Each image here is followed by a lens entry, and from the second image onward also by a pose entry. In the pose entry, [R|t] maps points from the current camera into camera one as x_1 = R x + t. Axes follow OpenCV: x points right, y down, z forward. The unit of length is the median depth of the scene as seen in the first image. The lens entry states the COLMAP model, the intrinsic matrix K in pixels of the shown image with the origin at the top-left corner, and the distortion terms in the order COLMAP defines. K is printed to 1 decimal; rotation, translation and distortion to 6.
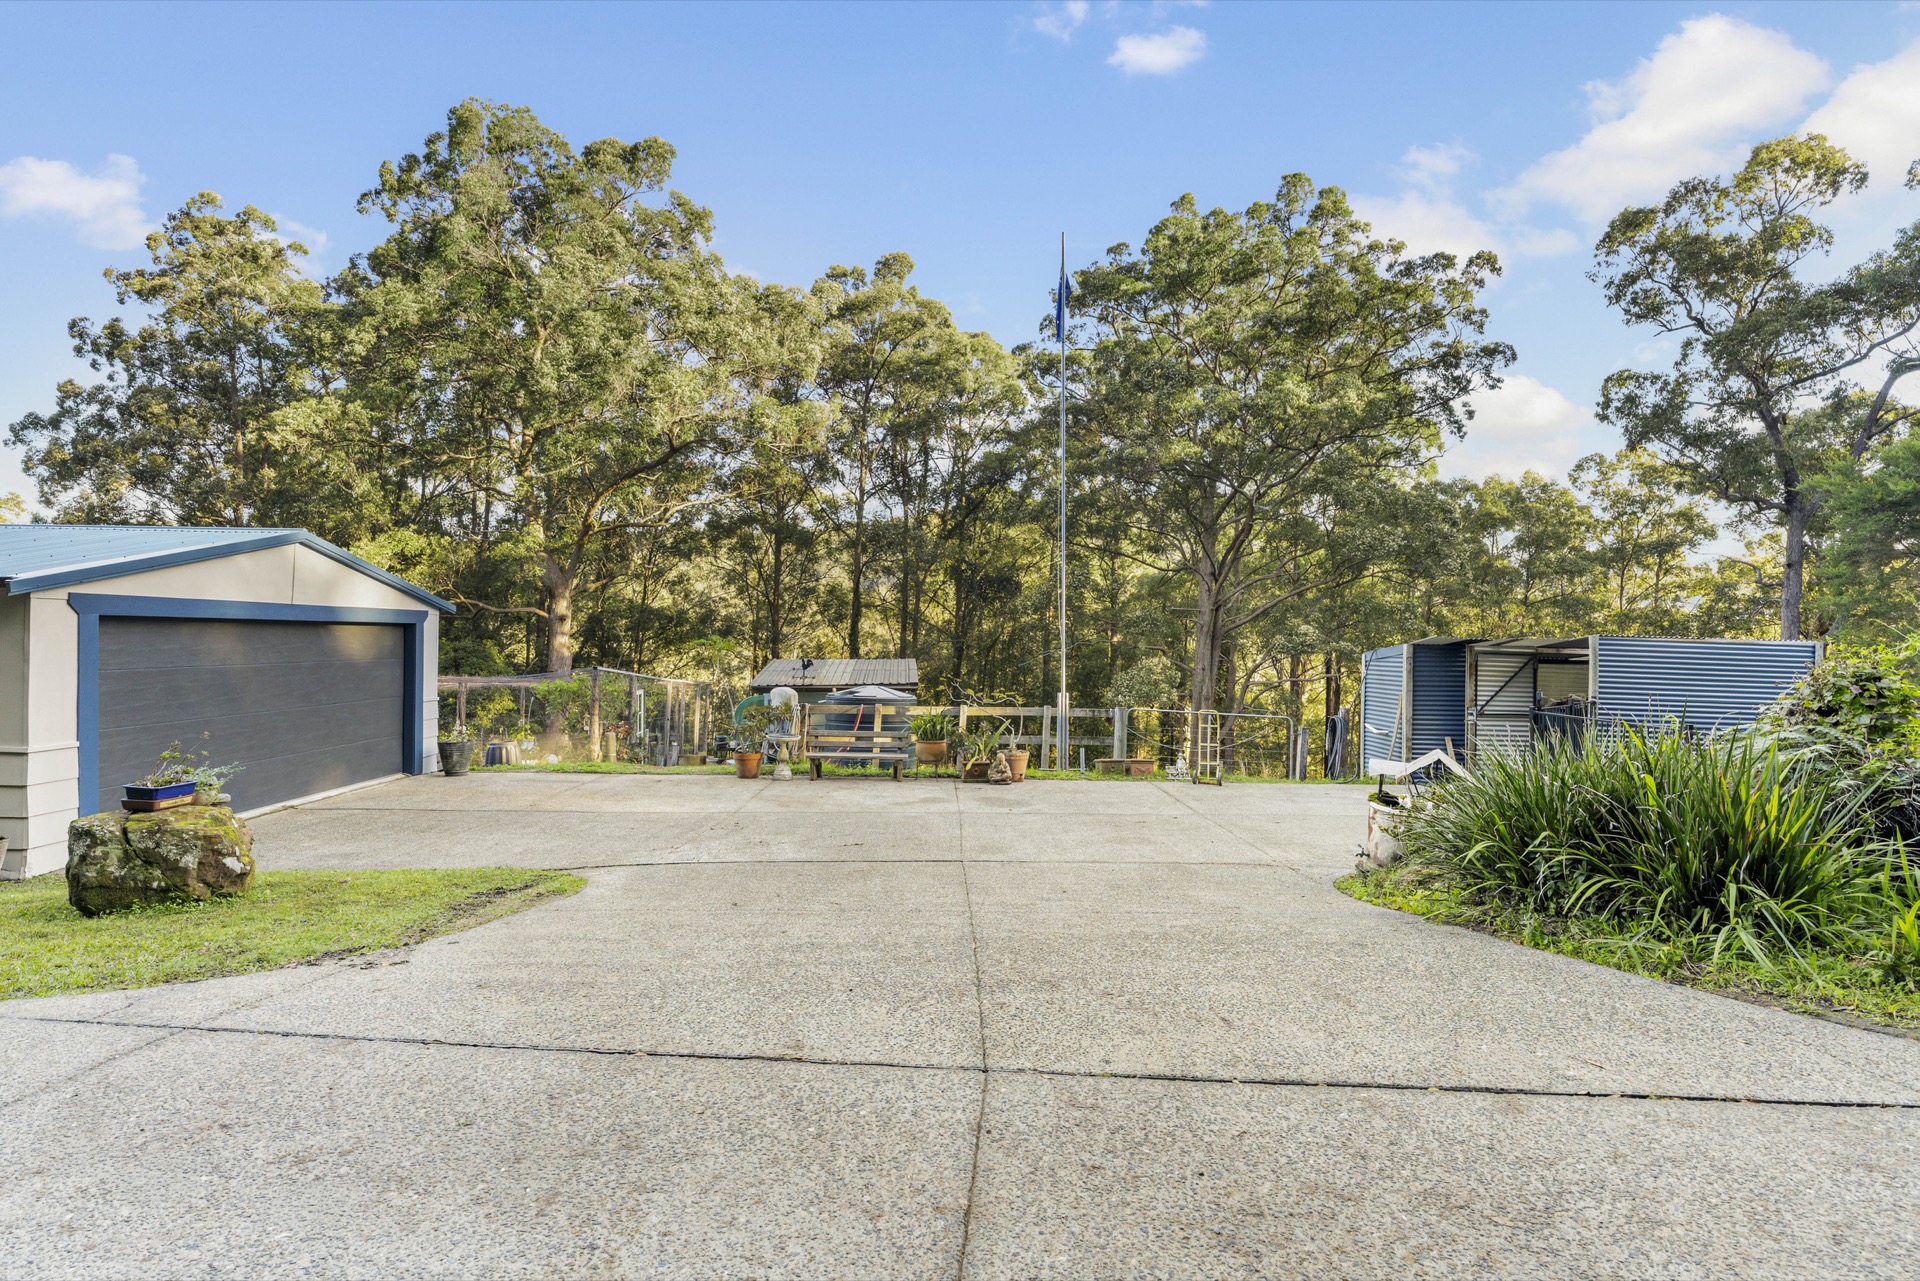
lens RADIAL K [[1908.9, 0, 960.0], [0, 1908.9, 637.4], [0, 0, 1]] dist [-0.011737, 0.000000]
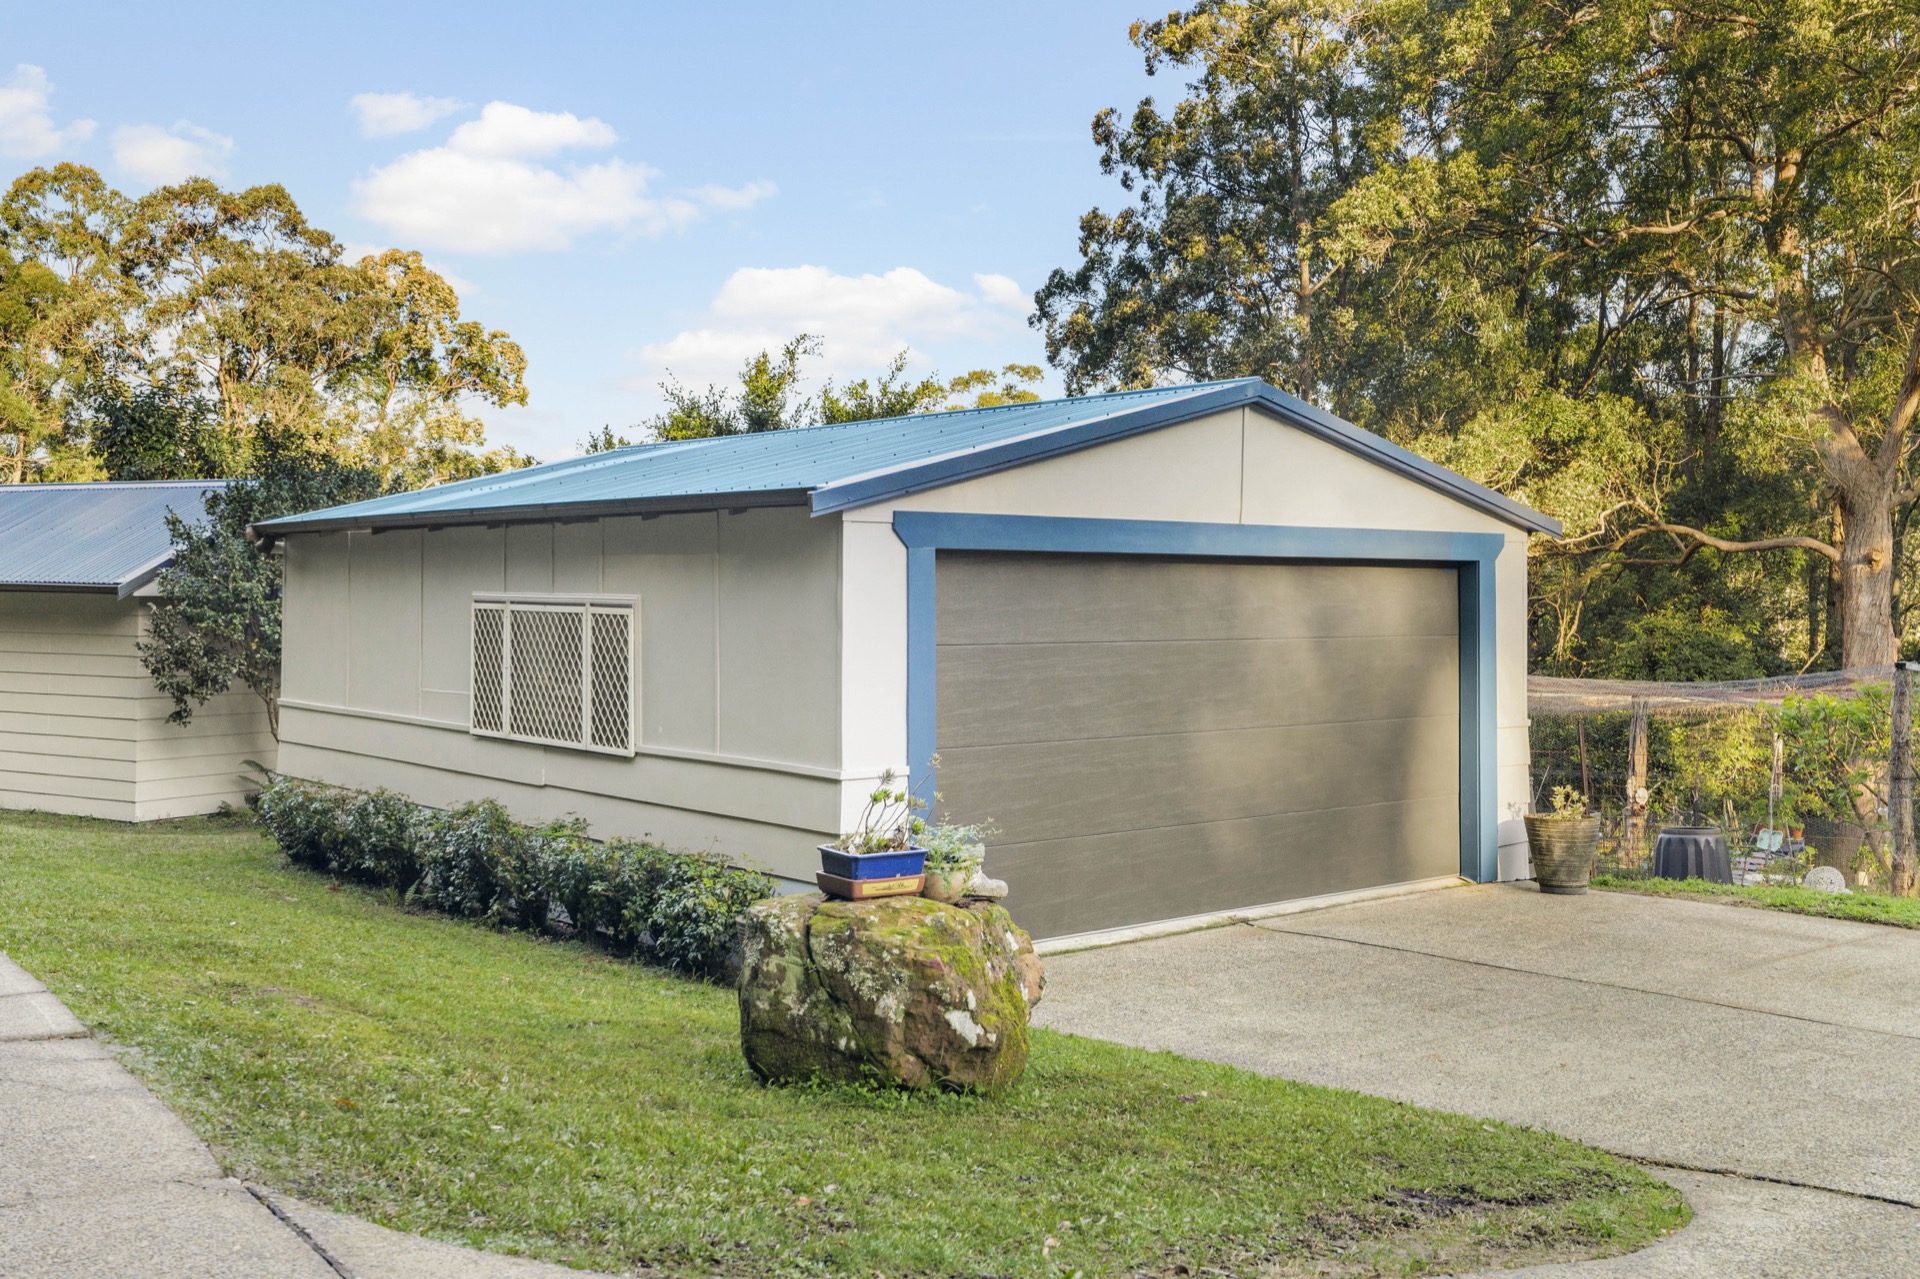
lens RADIAL K [[1908.9, 0, 968.2], [0, 1908.9, 574.9], [0, 0, 1]] dist [-0.011737, 0.000000]
pose [[0.622539, -0.025951, -0.782159, 0.006280], [-0.030795, 0.997864, -0.057619, 0.026079], [0.781983, 0.059956, 0.620410, 0.575510]]
